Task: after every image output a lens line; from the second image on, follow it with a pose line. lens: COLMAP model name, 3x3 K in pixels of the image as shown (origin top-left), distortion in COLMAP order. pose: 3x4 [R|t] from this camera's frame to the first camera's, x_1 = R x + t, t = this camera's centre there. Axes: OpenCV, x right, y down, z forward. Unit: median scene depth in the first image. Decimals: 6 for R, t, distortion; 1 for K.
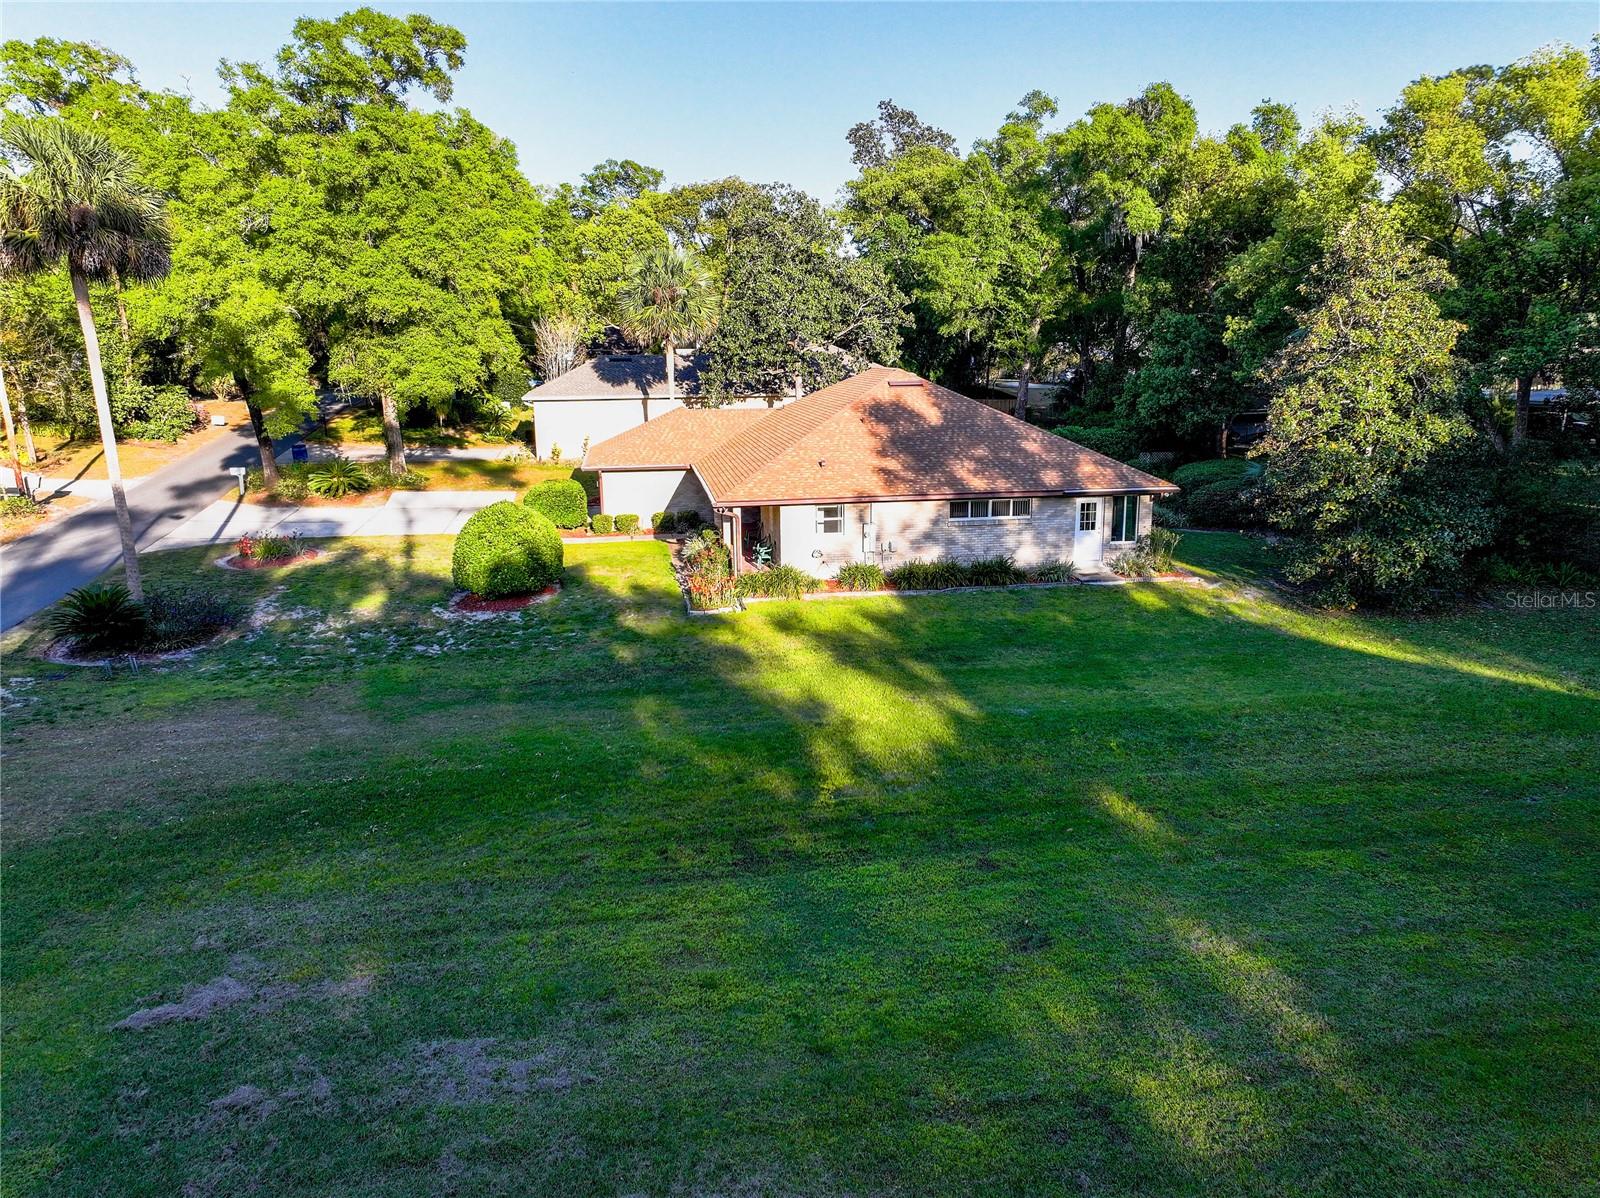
lens RADIAL K [[1134.9, 0, 788.5], [0, 1134.9, 585.5], [0, 0, 1]] dist [0.000214, 0.015374]
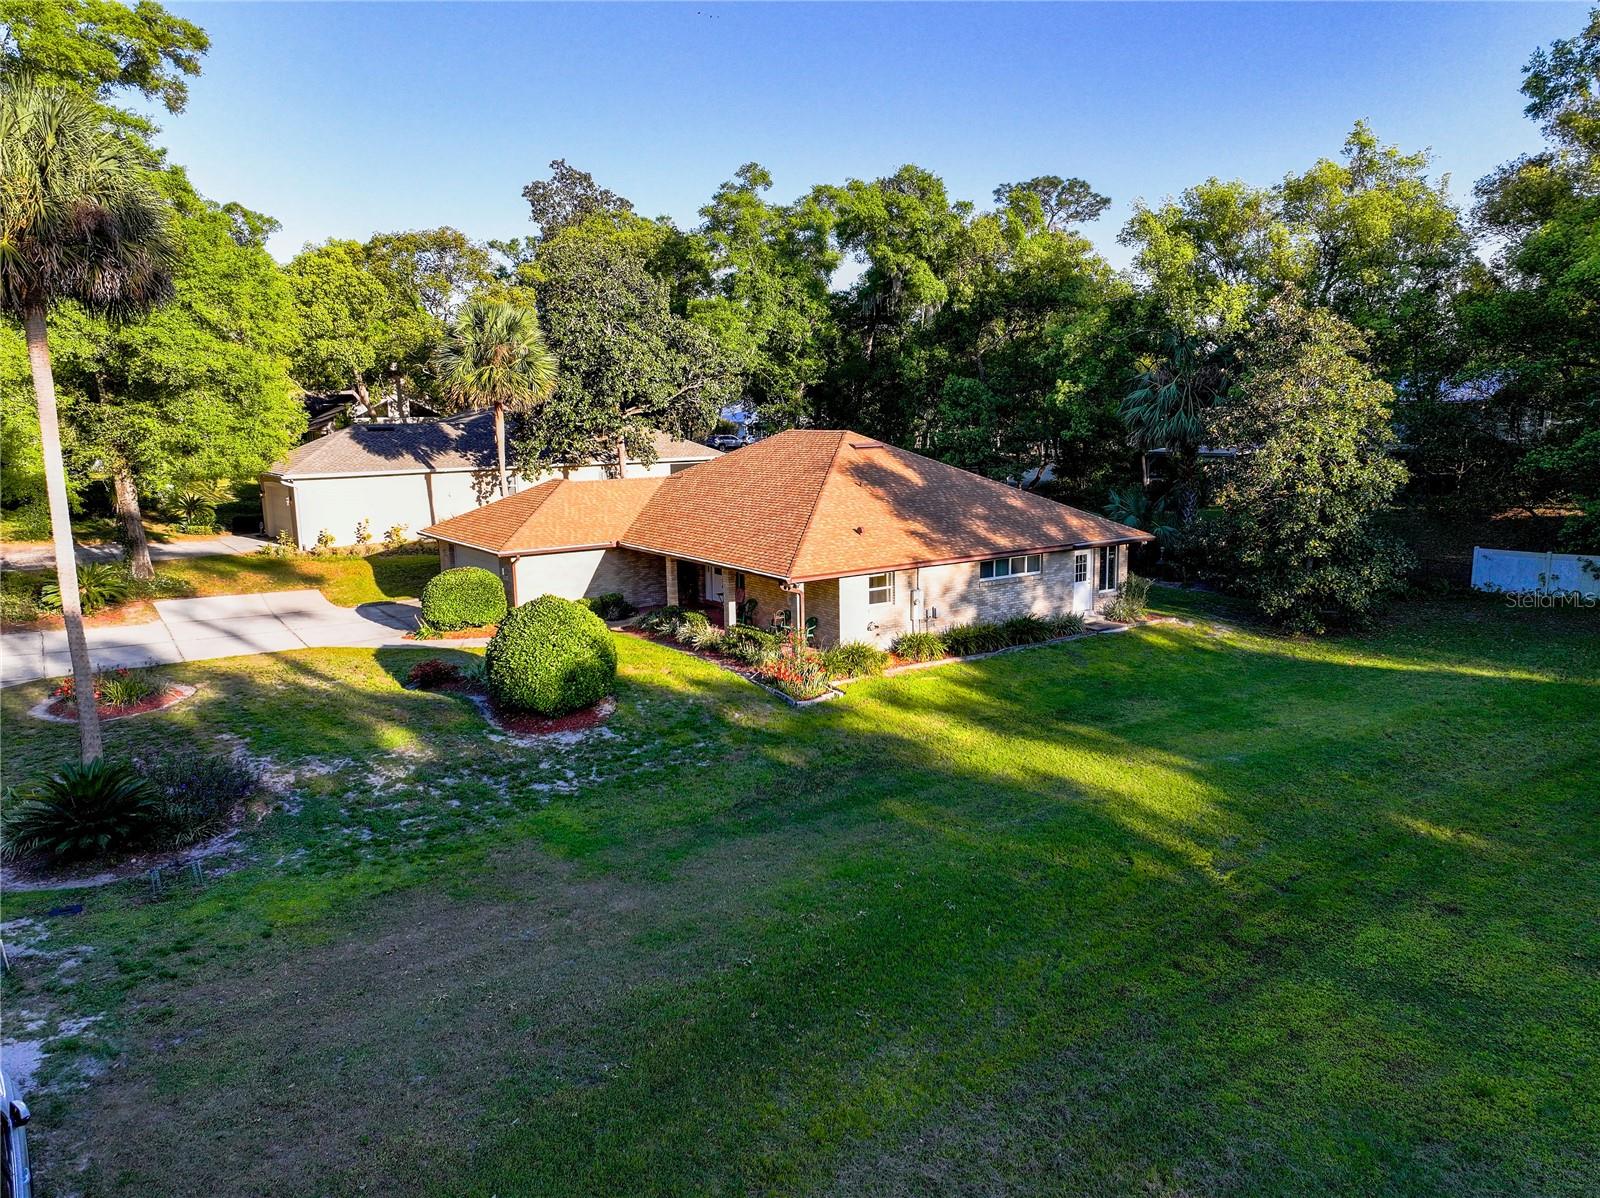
lens RADIAL K [[1134.9, 0, 805.0], [0, 1134.9, 594.0], [0, 0, 1]] dist [0.000214, 0.015374]
pose [[0.904341, -0.075673, 0.420048, -0.405320], [0.097298, 0.994795, -0.030260, -0.030445], [-0.415572, 0.068235, 0.906997, 0.166734]]
